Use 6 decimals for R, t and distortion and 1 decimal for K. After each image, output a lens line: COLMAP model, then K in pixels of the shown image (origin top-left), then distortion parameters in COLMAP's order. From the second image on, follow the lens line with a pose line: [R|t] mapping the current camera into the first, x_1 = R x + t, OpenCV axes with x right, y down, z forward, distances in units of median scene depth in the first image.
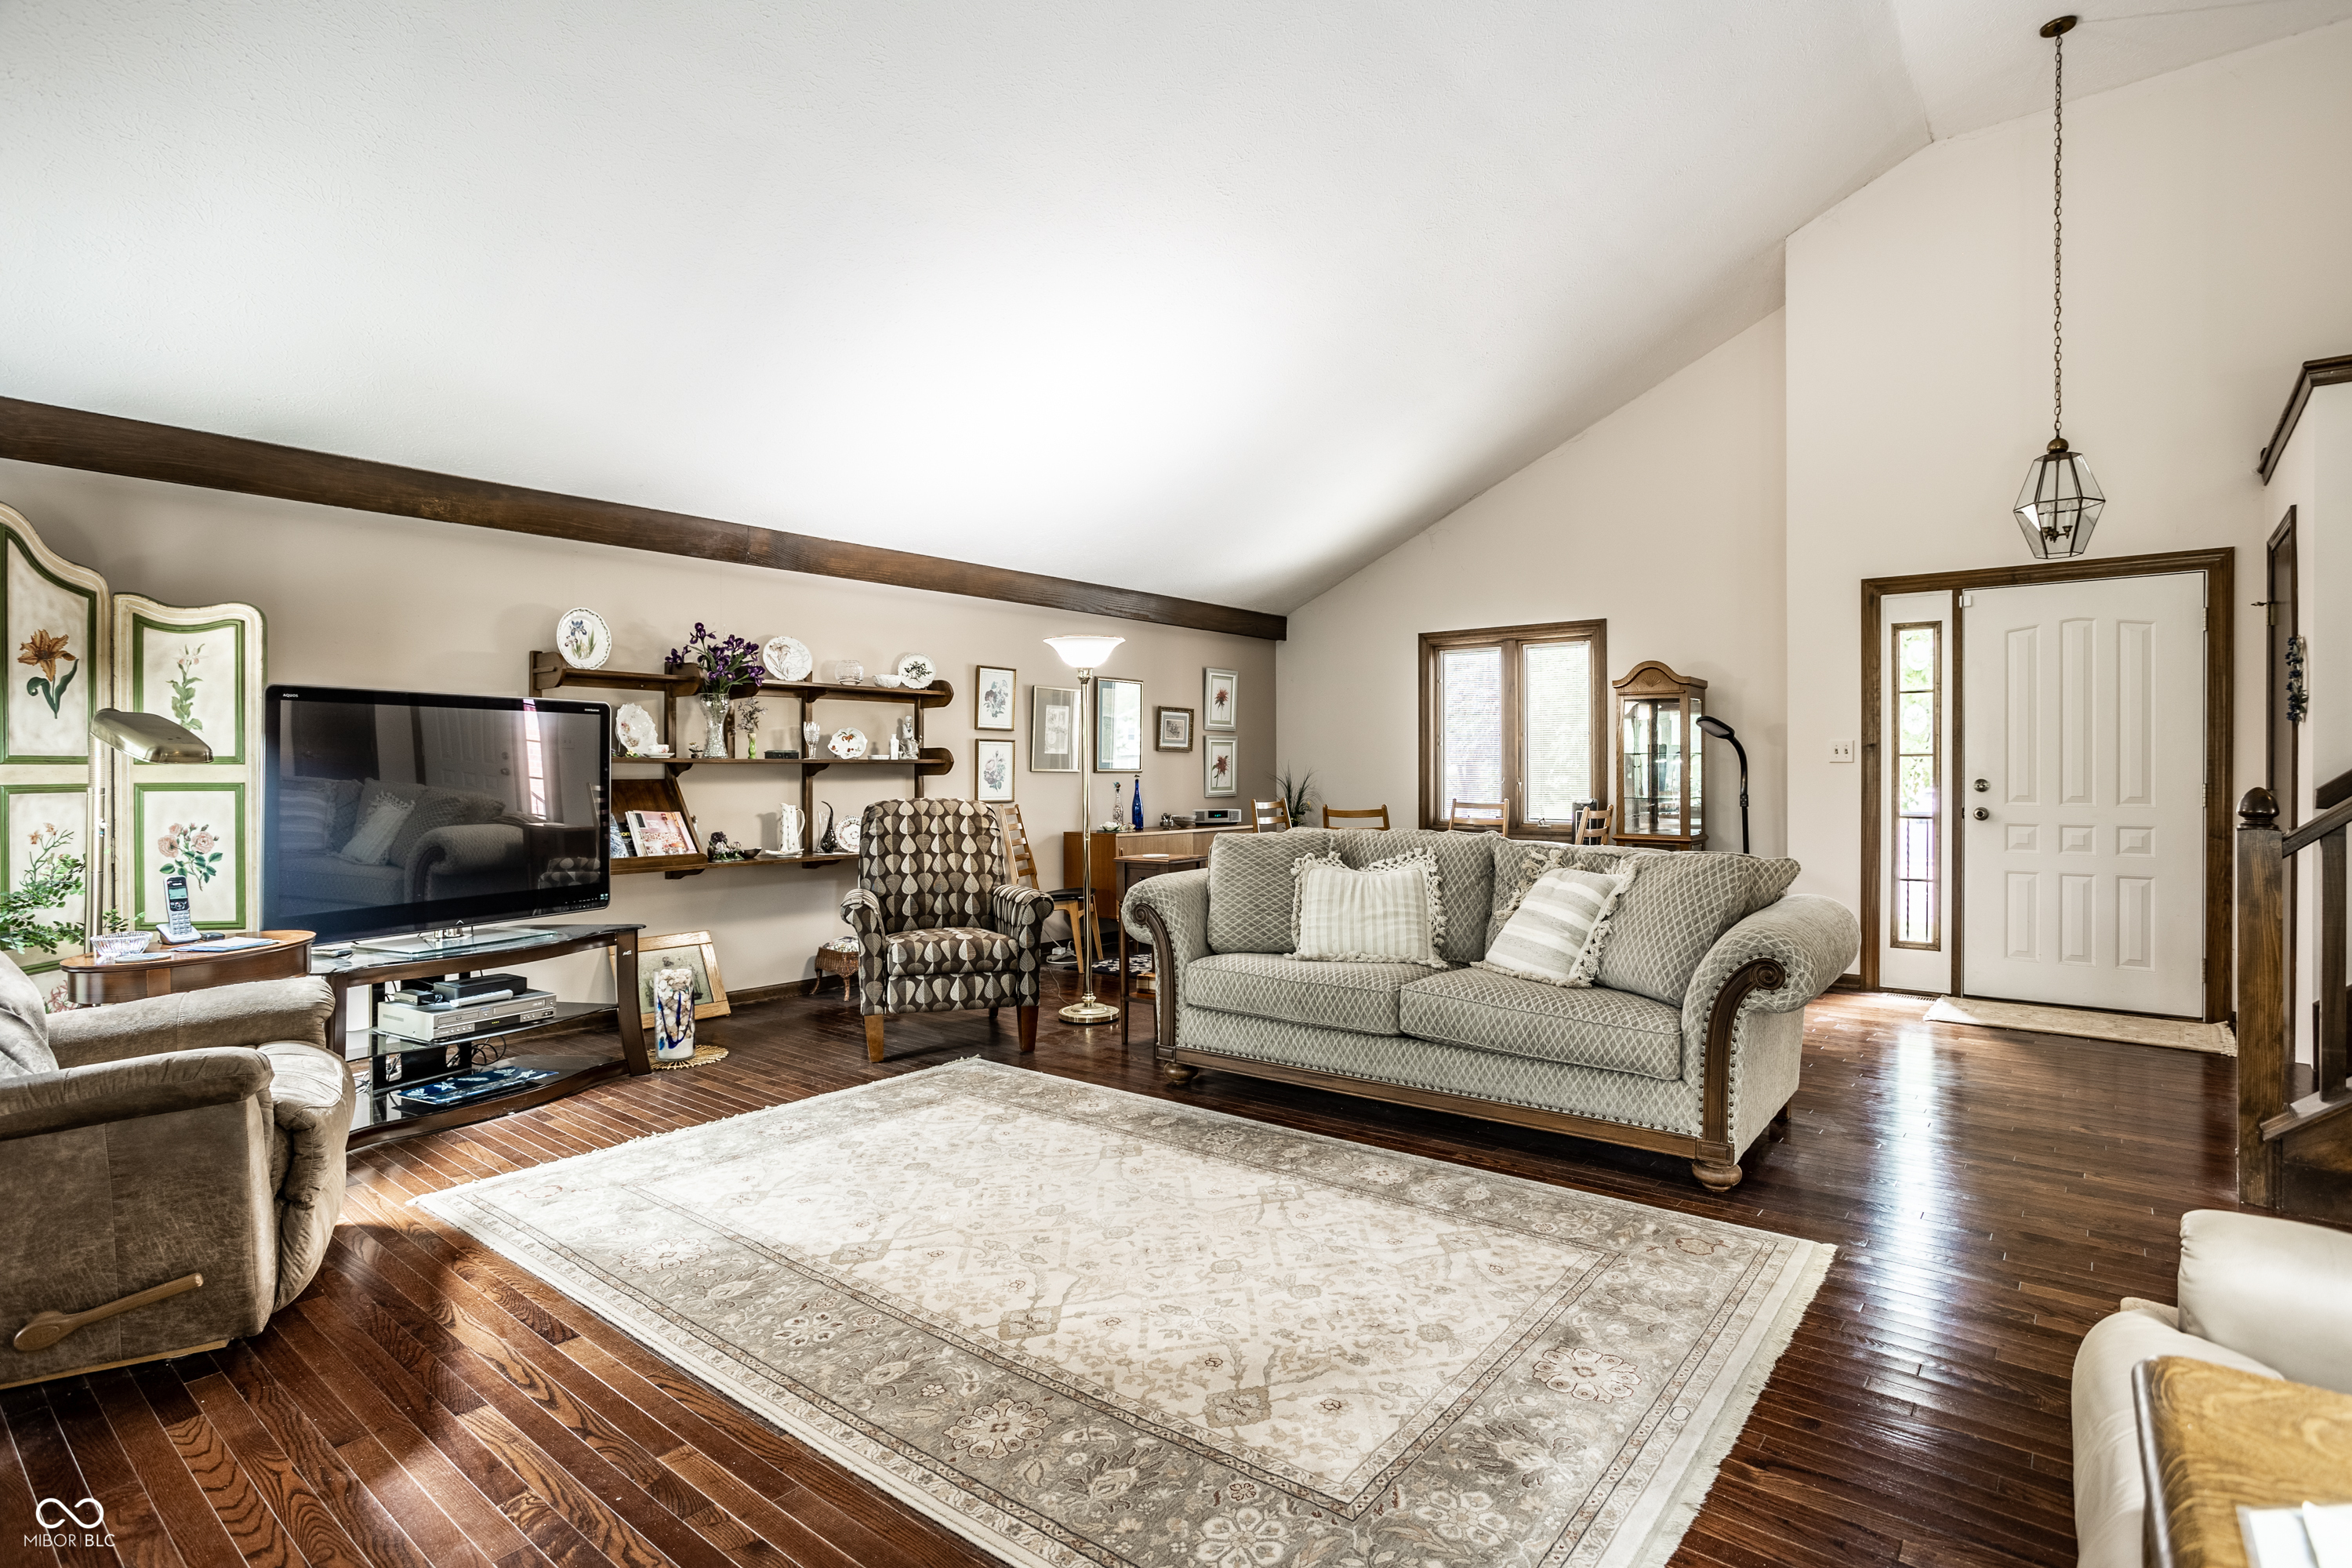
lens RADIAL K [[1138.9, 0, 1170.9], [0, 1138.9, 788.0], [0, 0, 1]] dist [0.001494, -0.000013]
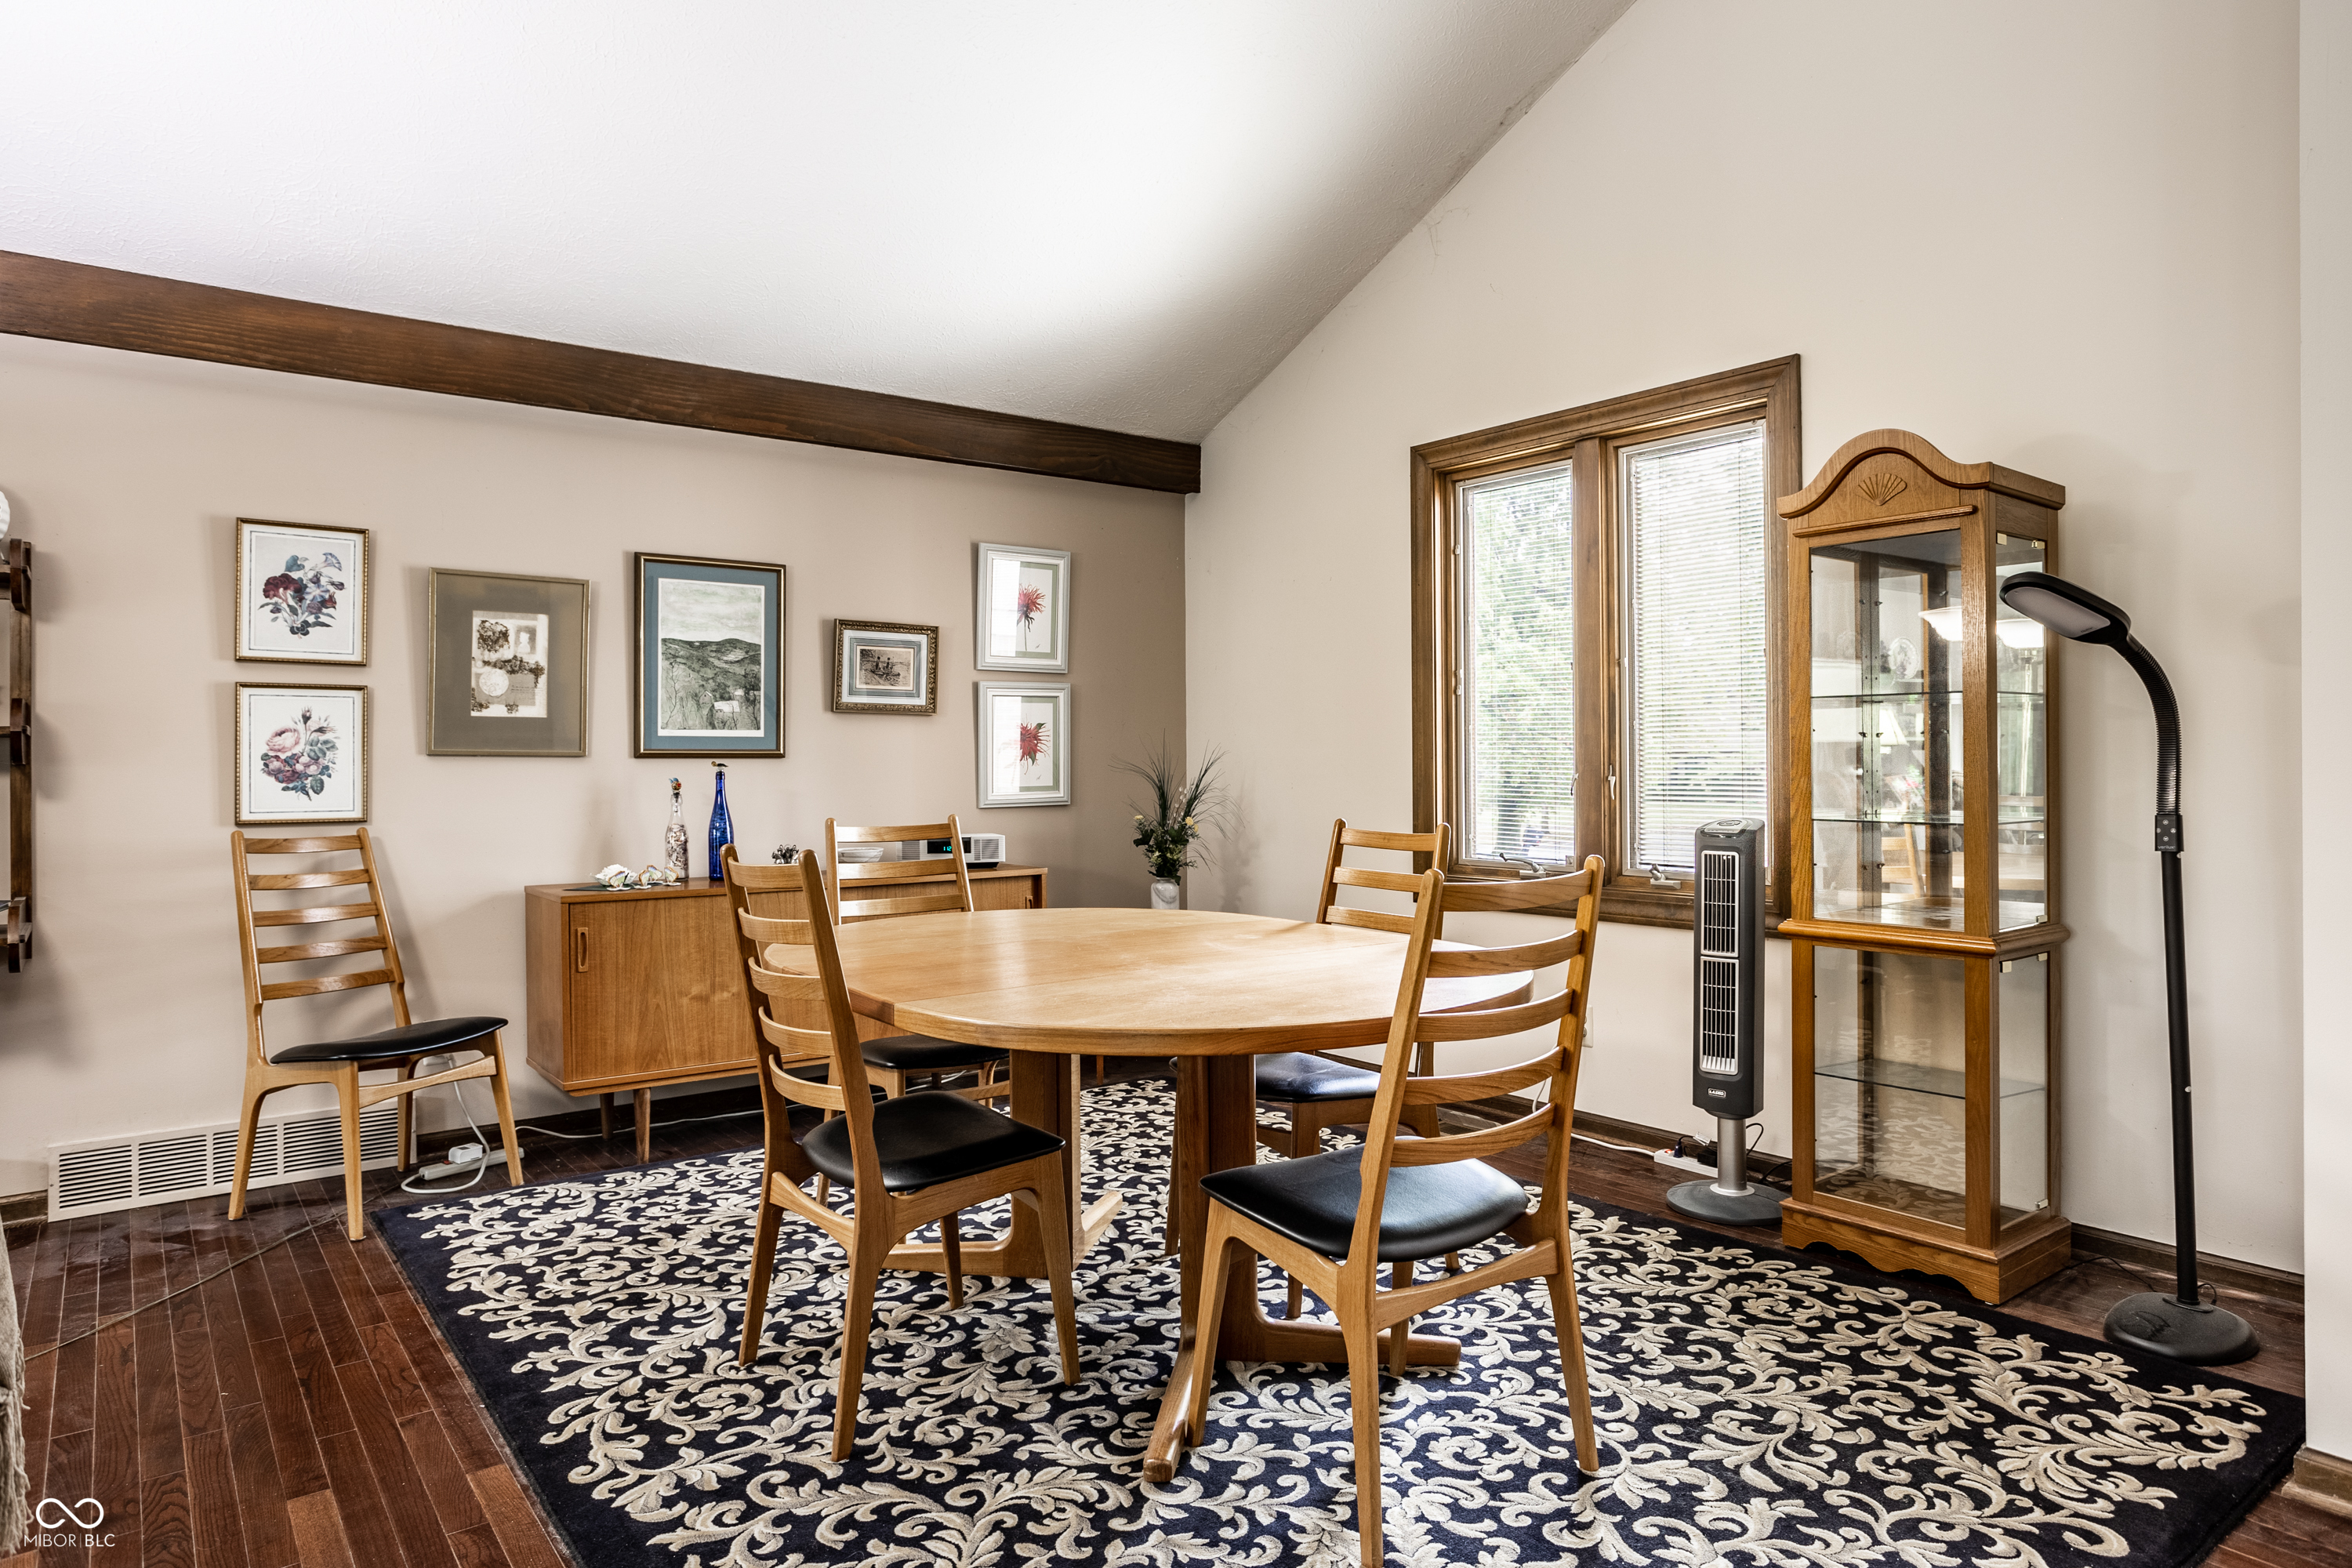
lens RADIAL K [[1404.5, 0, 1184.5], [0, 1404.5, 766.7], [0, 0, 1]] dist [-0.002287, 0.000323]
pose [[0.975856, -0.002921, -0.218398, 0.260073], [0.000714, 0.999948, -0.010181, -0.003431], [0.218416, 0.009779, 0.975807, 0.450350]]
